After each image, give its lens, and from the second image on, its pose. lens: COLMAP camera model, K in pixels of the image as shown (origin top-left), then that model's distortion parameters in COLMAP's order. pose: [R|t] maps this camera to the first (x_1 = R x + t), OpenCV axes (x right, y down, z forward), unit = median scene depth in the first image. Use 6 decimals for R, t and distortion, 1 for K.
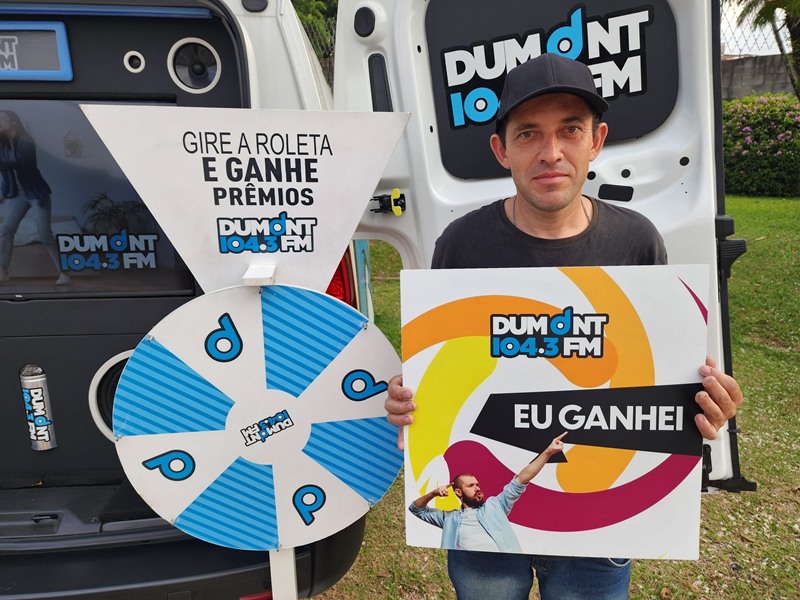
lens RADIAL K [[561.1, 0, 415.0], [0, 561.1, 305.6], [0, 0, 1]] dist [0.067698, -0.069546]
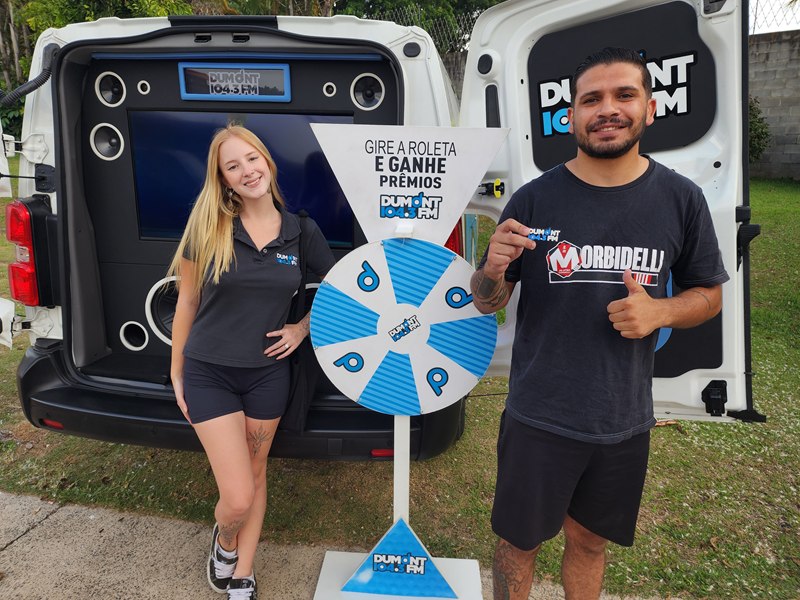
lens RADIAL K [[561.1, 0, 403.1], [0, 561.1, 296.6], [0, 0, 1]] dist [0.067698, -0.069546]
pose [[0.975565, 0.073877, -0.206916, 0.055276], [-0.073115, 0.997259, 0.011336, 0.102441], [0.207186, 0.004069, 0.978293, -0.501470]]
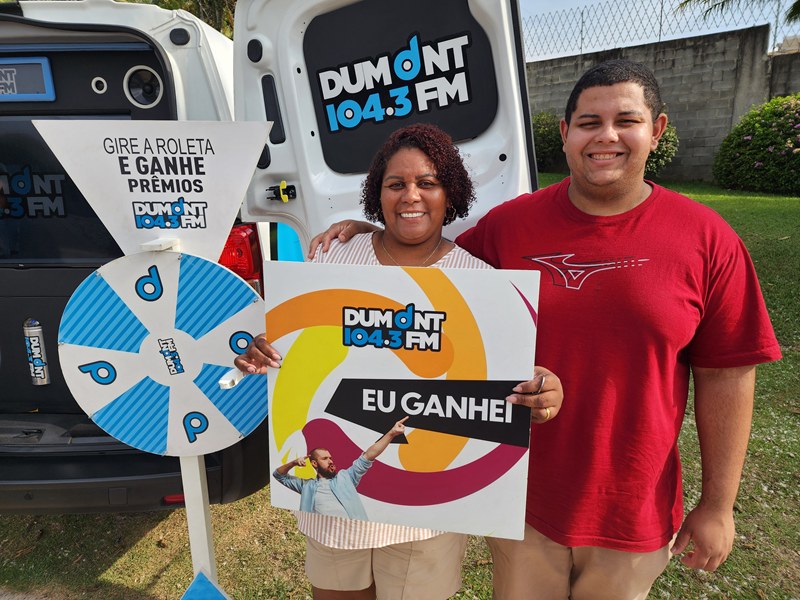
lens RADIAL K [[561.1, 0, 403.7], [0, 561.1, 312.3], [0, 0, 1]] dist [0.067698, -0.069546]
pose [[0.992100, 0.022118, -0.123486, 0.449136], [-0.021377, 0.999745, 0.007322, 0.081745], [0.123617, -0.004625, 0.992319, -0.256896]]
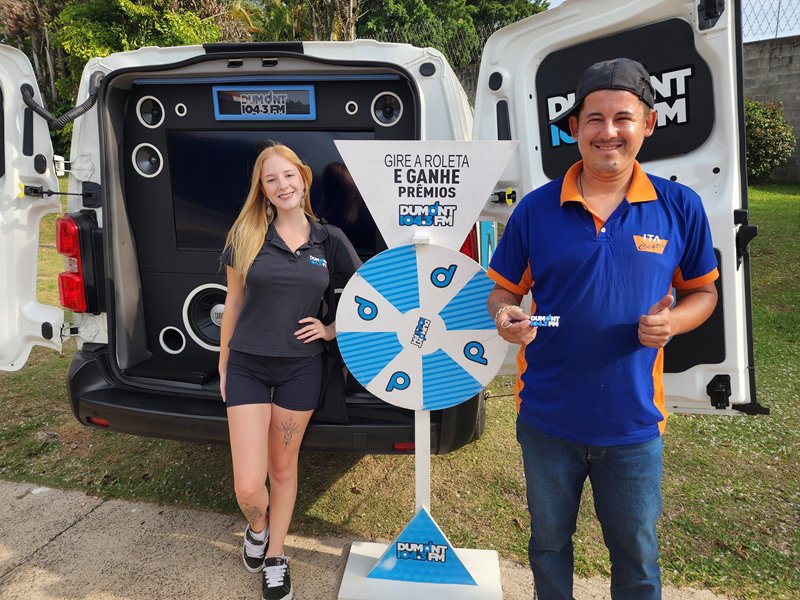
lens RADIAL K [[561.1, 0, 406.0], [0, 561.1, 298.4], [0, 0, 1]] dist [0.067698, -0.069546]
pose [[0.968038, 0.059901, -0.243546, 0.094911], [-0.061609, 0.998100, 0.000603, 0.120488], [0.243119, 0.014421, 0.969889, -0.608343]]
